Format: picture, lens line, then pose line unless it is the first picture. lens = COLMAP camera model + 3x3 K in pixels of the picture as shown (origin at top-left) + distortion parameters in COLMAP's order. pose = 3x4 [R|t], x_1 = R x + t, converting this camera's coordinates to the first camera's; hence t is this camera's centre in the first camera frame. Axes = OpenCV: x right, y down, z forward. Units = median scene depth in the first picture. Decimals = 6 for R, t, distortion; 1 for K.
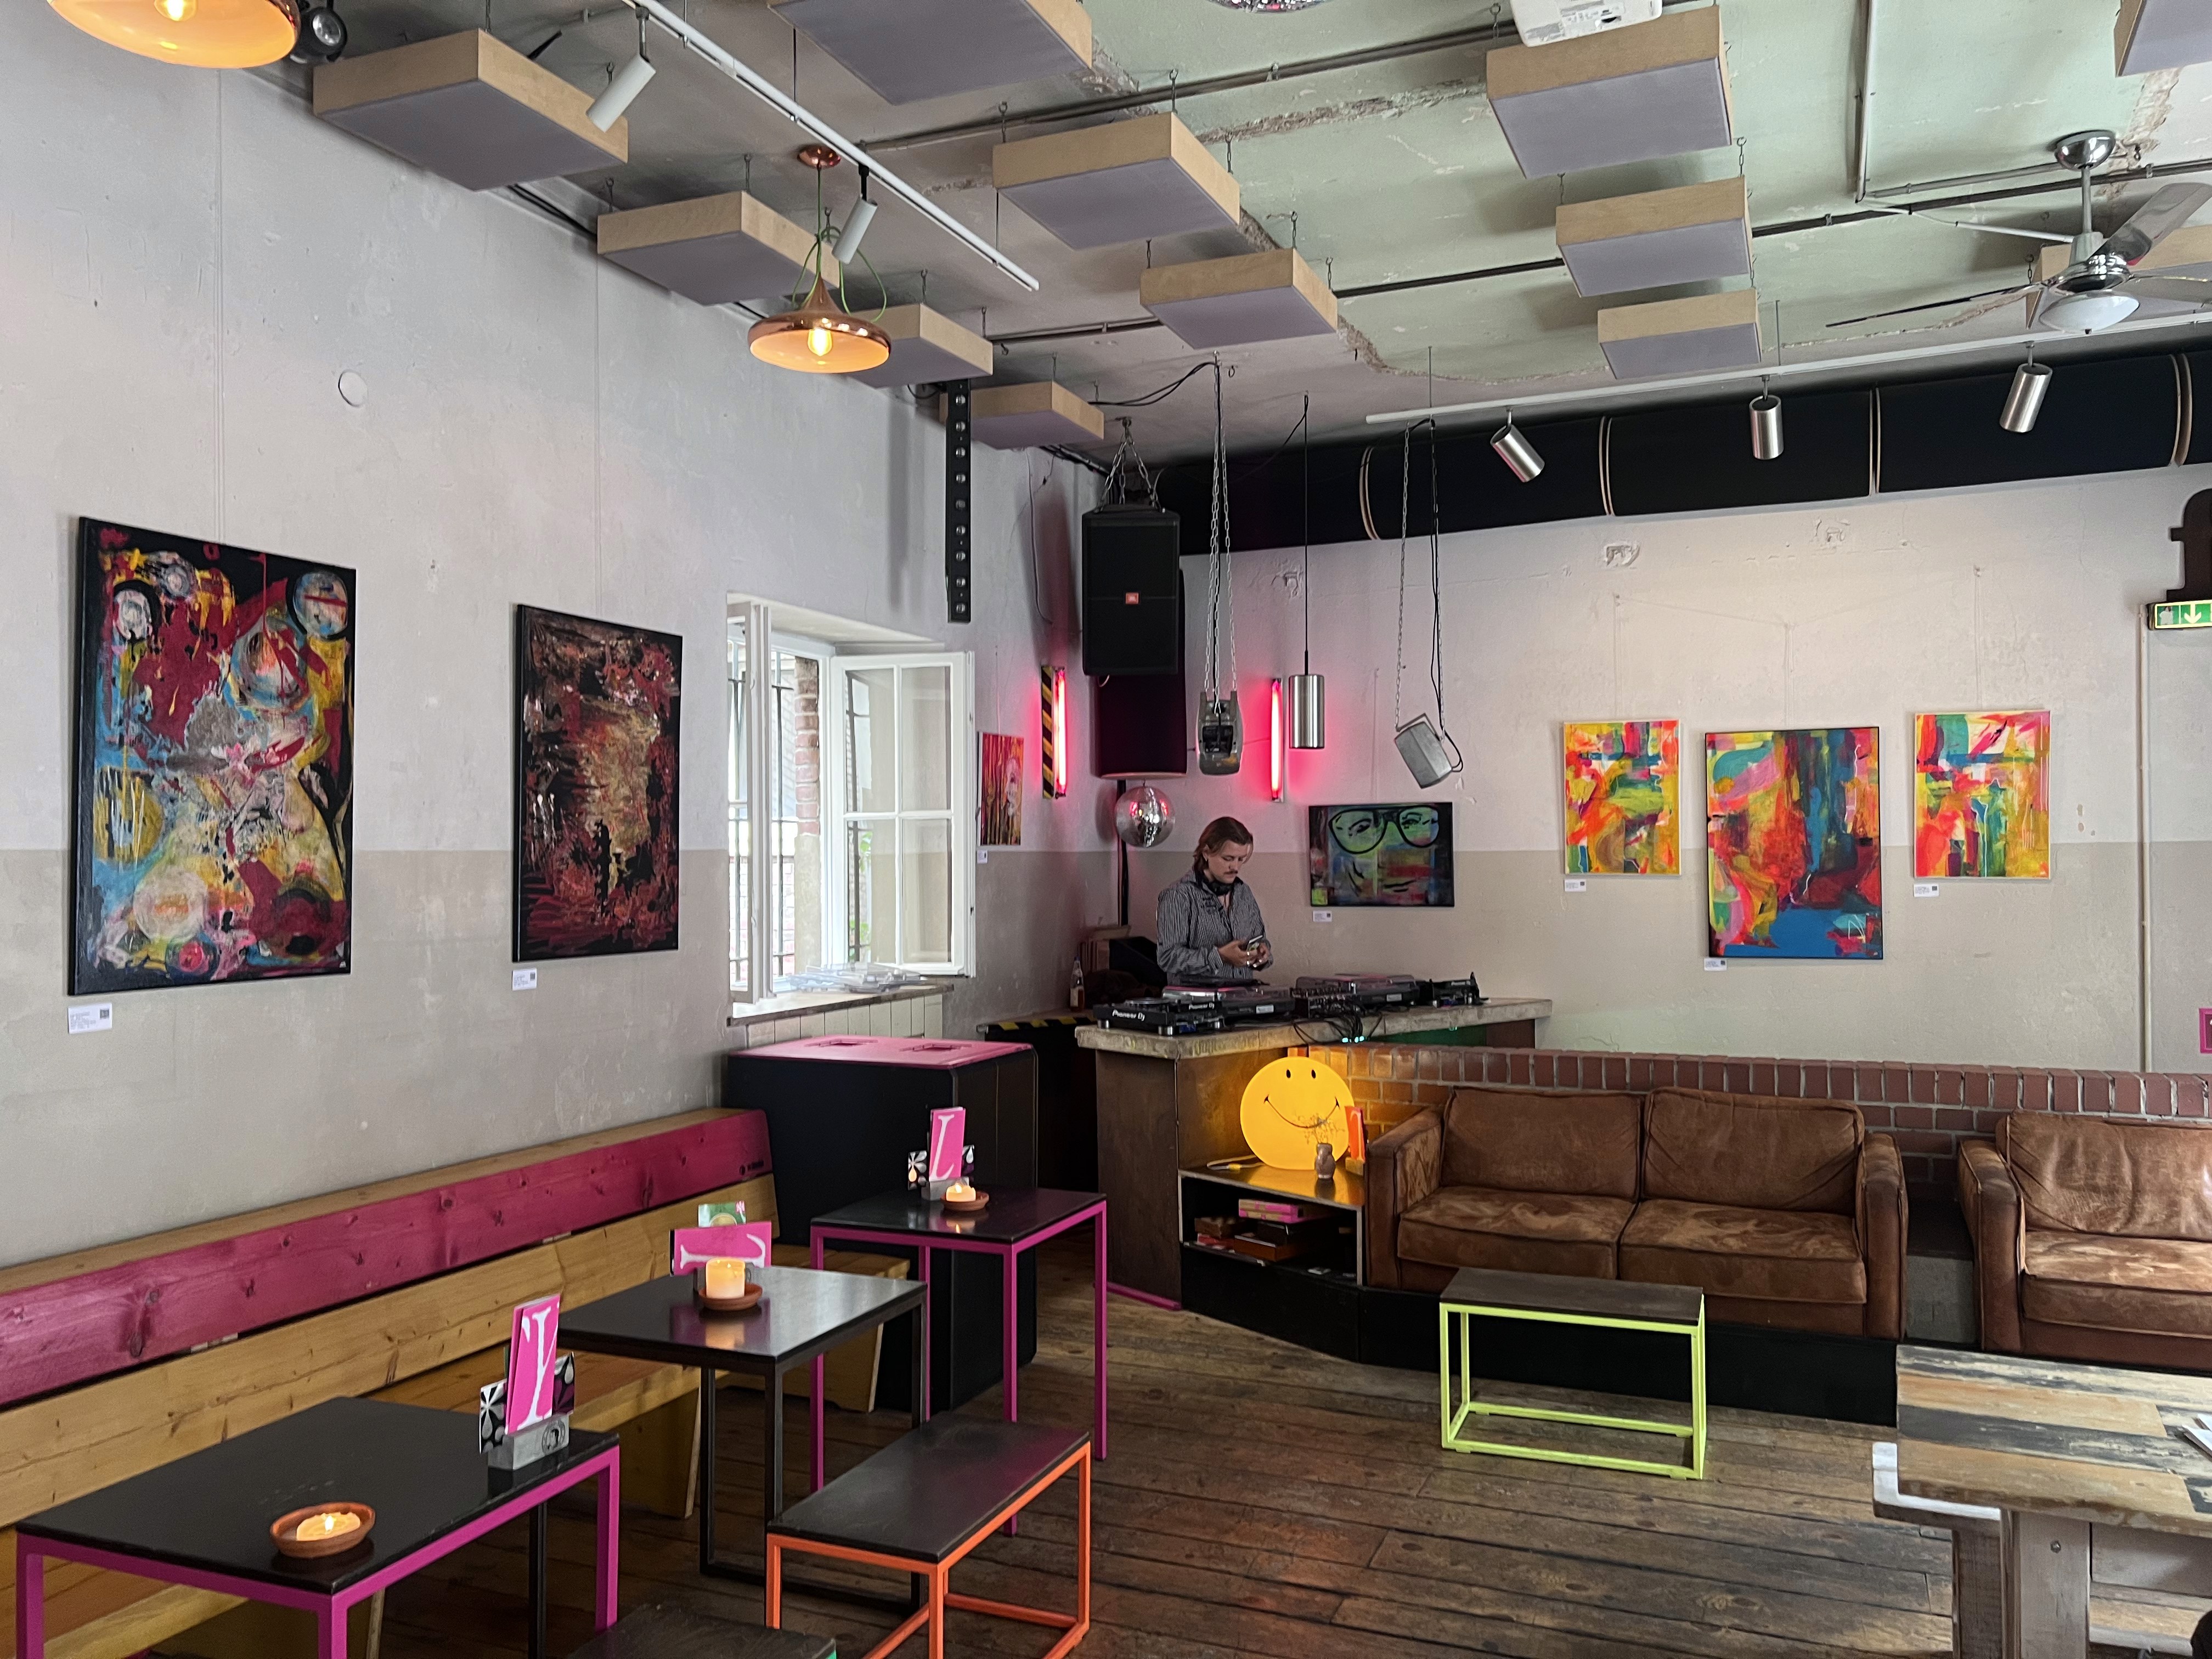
lens RADIAL K [[1654.7, 0, 1126.3], [0, 1654.7, 849.2], [0, 0, 1]] dist [0.040820, -0.040679]
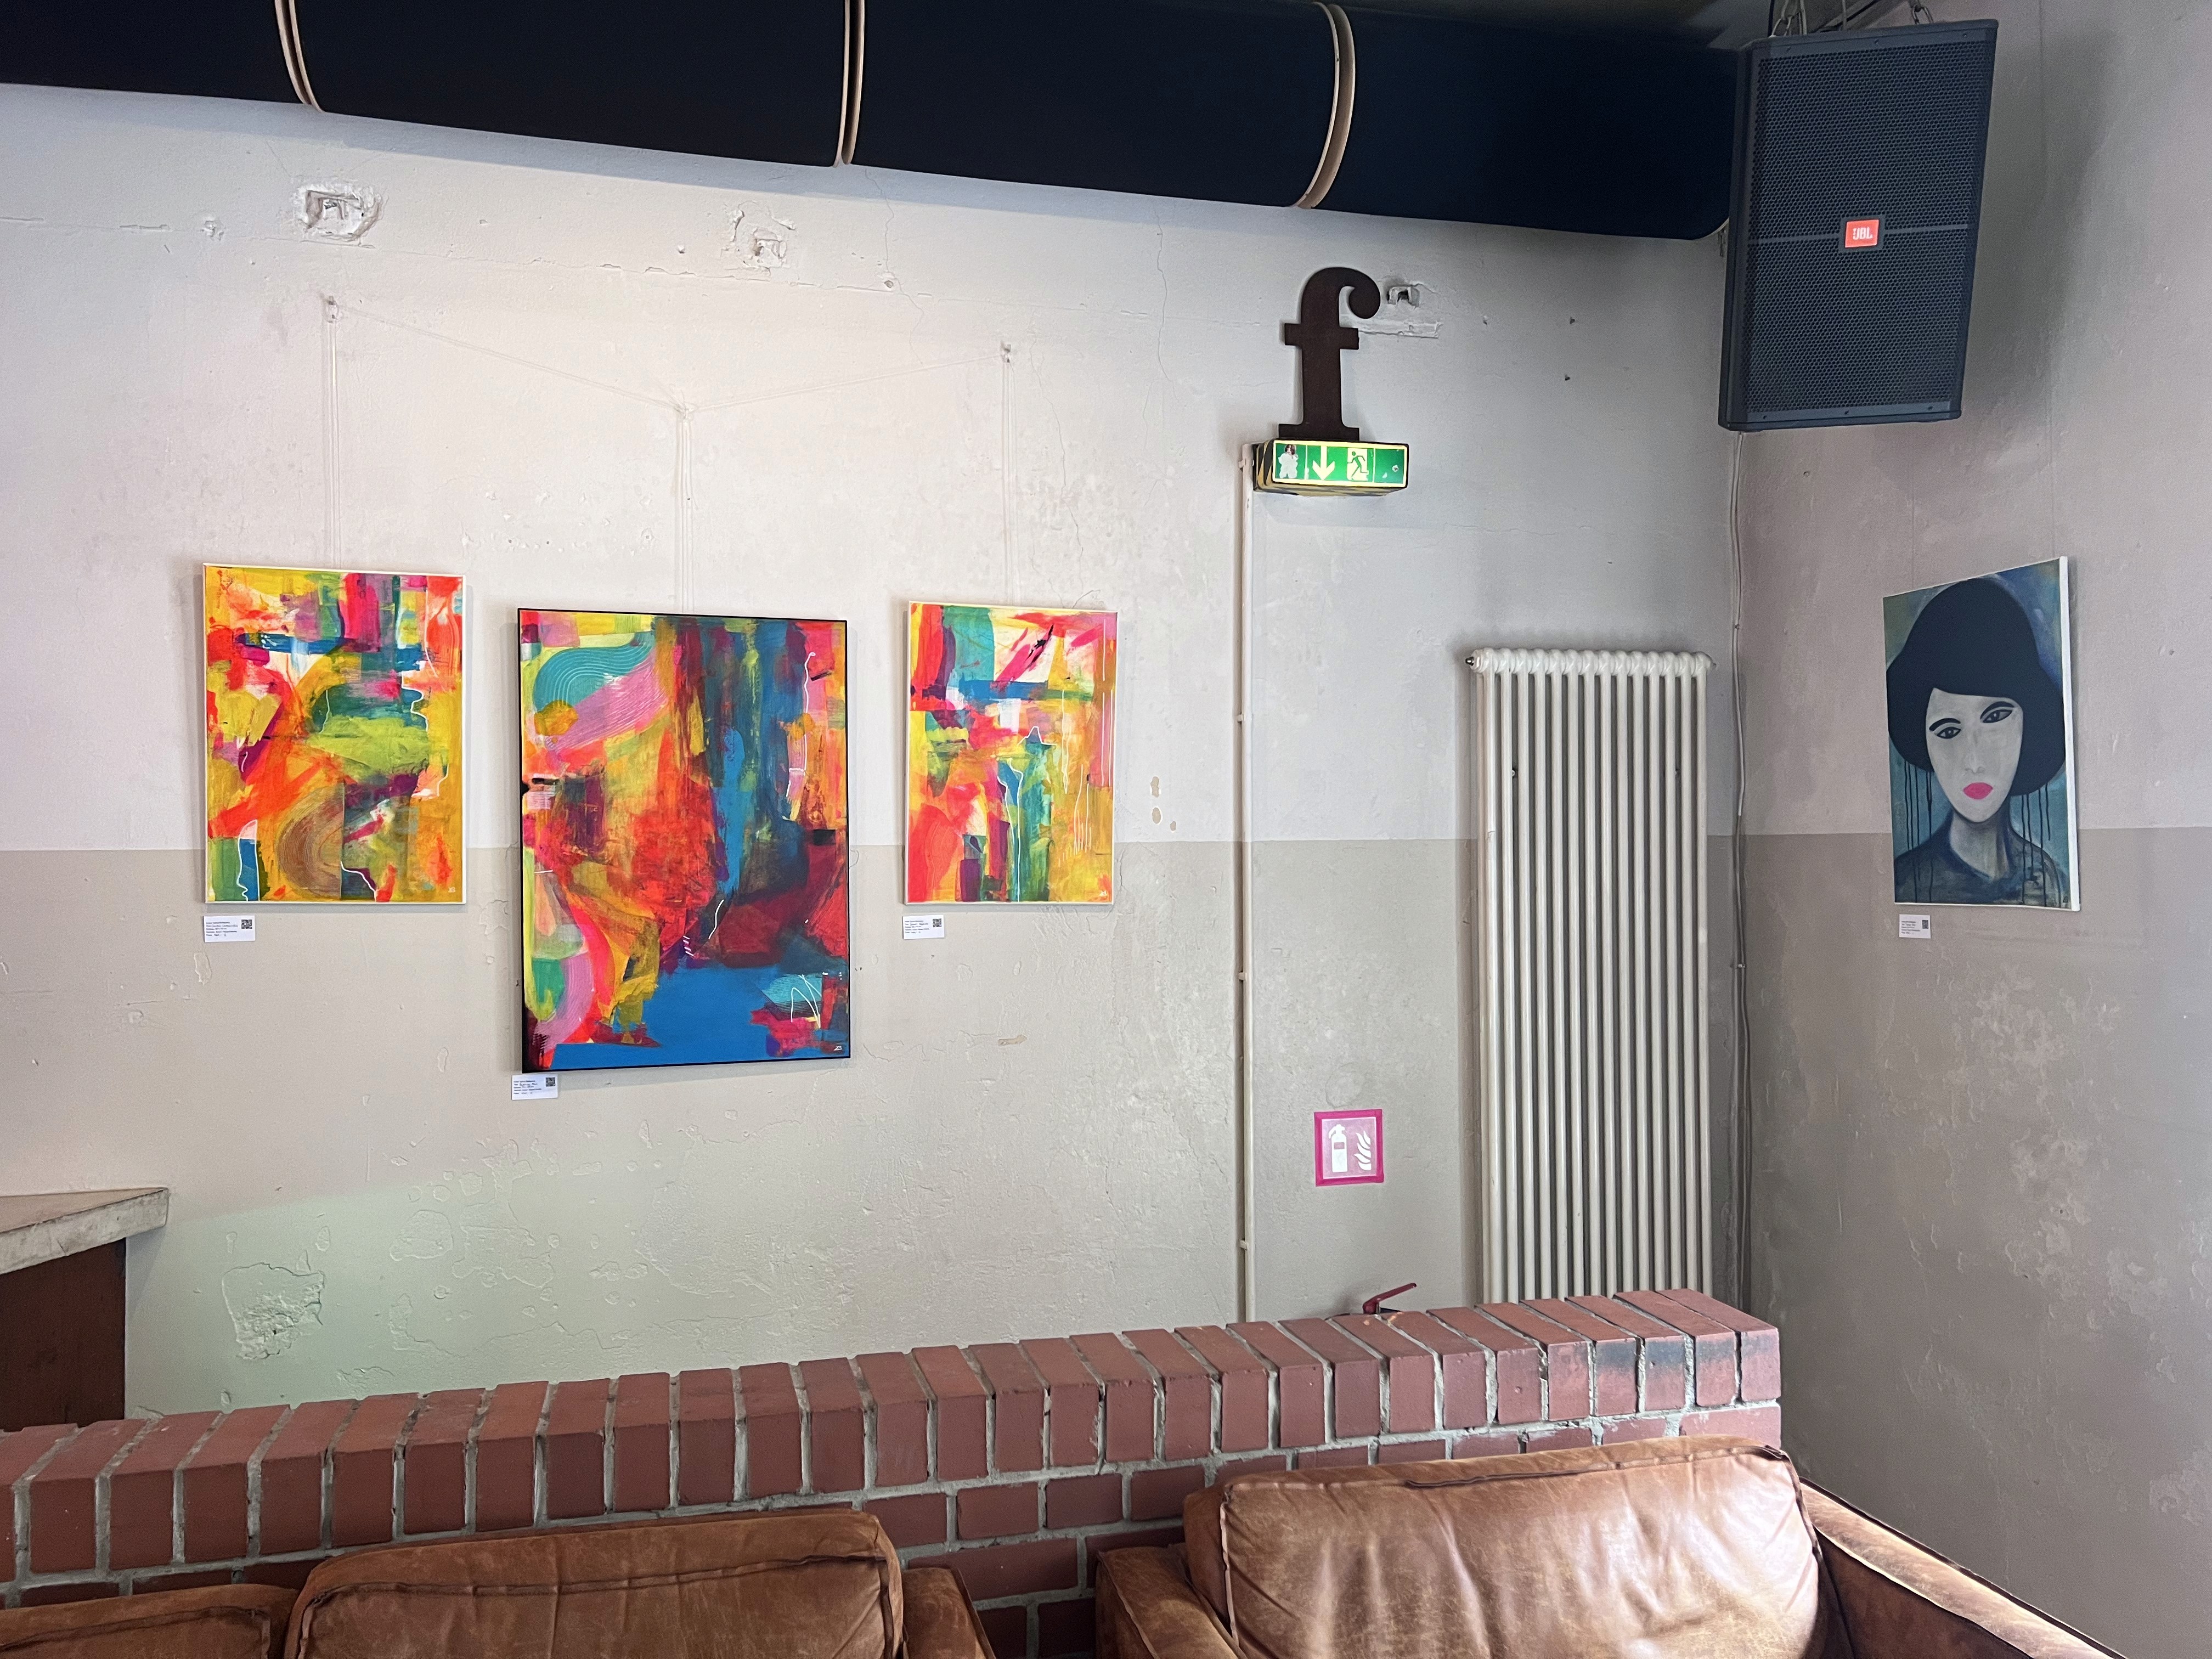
lens RADIAL K [[1654.7, 0, 1107.1], [0, 1654.7, 844.8], [0, 0, 1]] dist [0.040820, -0.040679]
pose [[0.792397, 0.008746, 0.609944, 0.058916], [-0.005870, 0.999960, -0.006712, 0.000292], [-0.609978, 0.001738, 0.792416, 0.159385]]
